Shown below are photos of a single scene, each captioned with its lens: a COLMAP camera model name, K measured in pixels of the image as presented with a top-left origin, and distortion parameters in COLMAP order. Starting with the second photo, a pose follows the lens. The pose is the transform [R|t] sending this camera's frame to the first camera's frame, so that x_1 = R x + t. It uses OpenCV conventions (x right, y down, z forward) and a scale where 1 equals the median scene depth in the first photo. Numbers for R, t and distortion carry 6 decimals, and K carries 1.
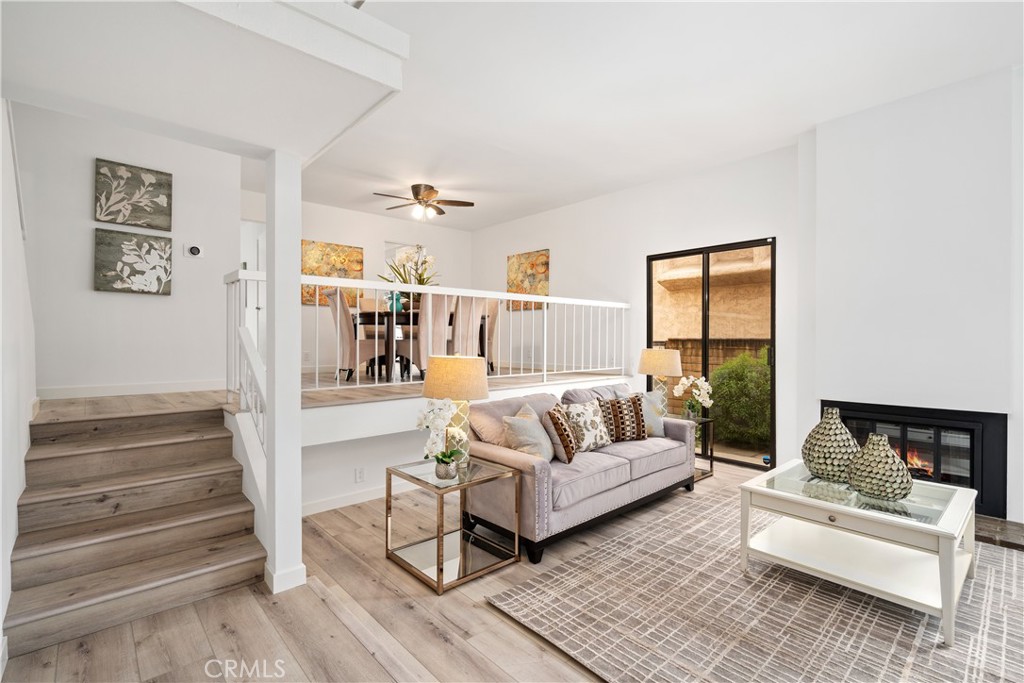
lens RADIAL K [[459.8, 0, 512.0], [0, 459.8, 341.5], [0, 0, 1]] dist [-0.000261, -0.000282]
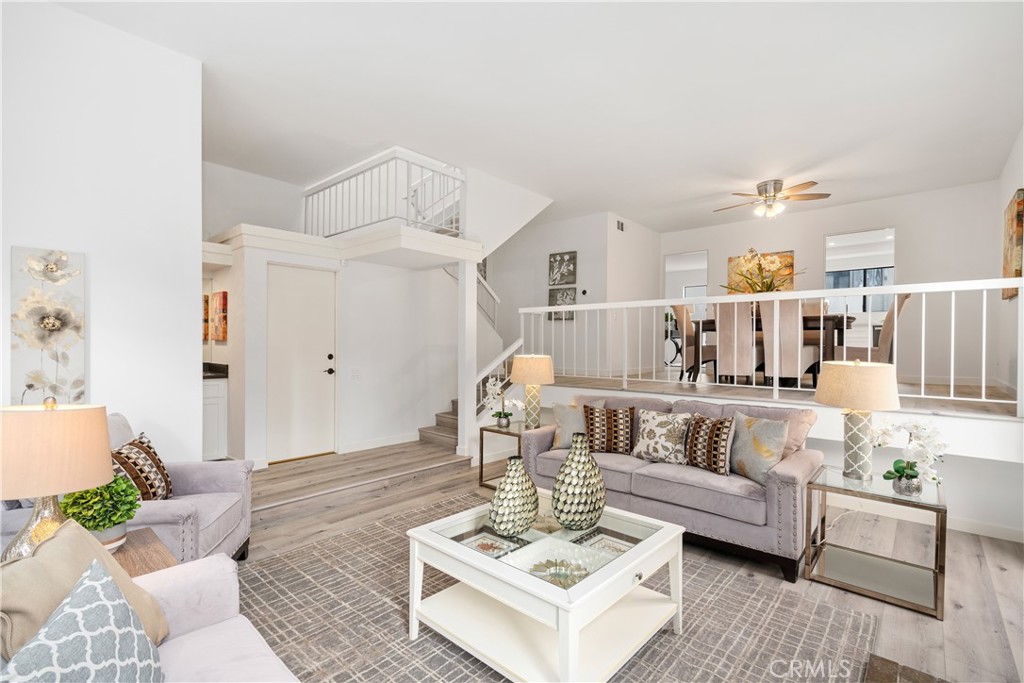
lens RADIAL K [[465.7, 0, 512.0], [0, 465.7, 341.5], [0, 0, 1]] dist [-0.000580, -0.000011]
pose [[0.094048, -0.008571, -0.995531, 1.073786], [-0.015392, 0.999831, -0.010063, 0.007456], [0.995449, 0.016270, 0.093900, 0.617281]]
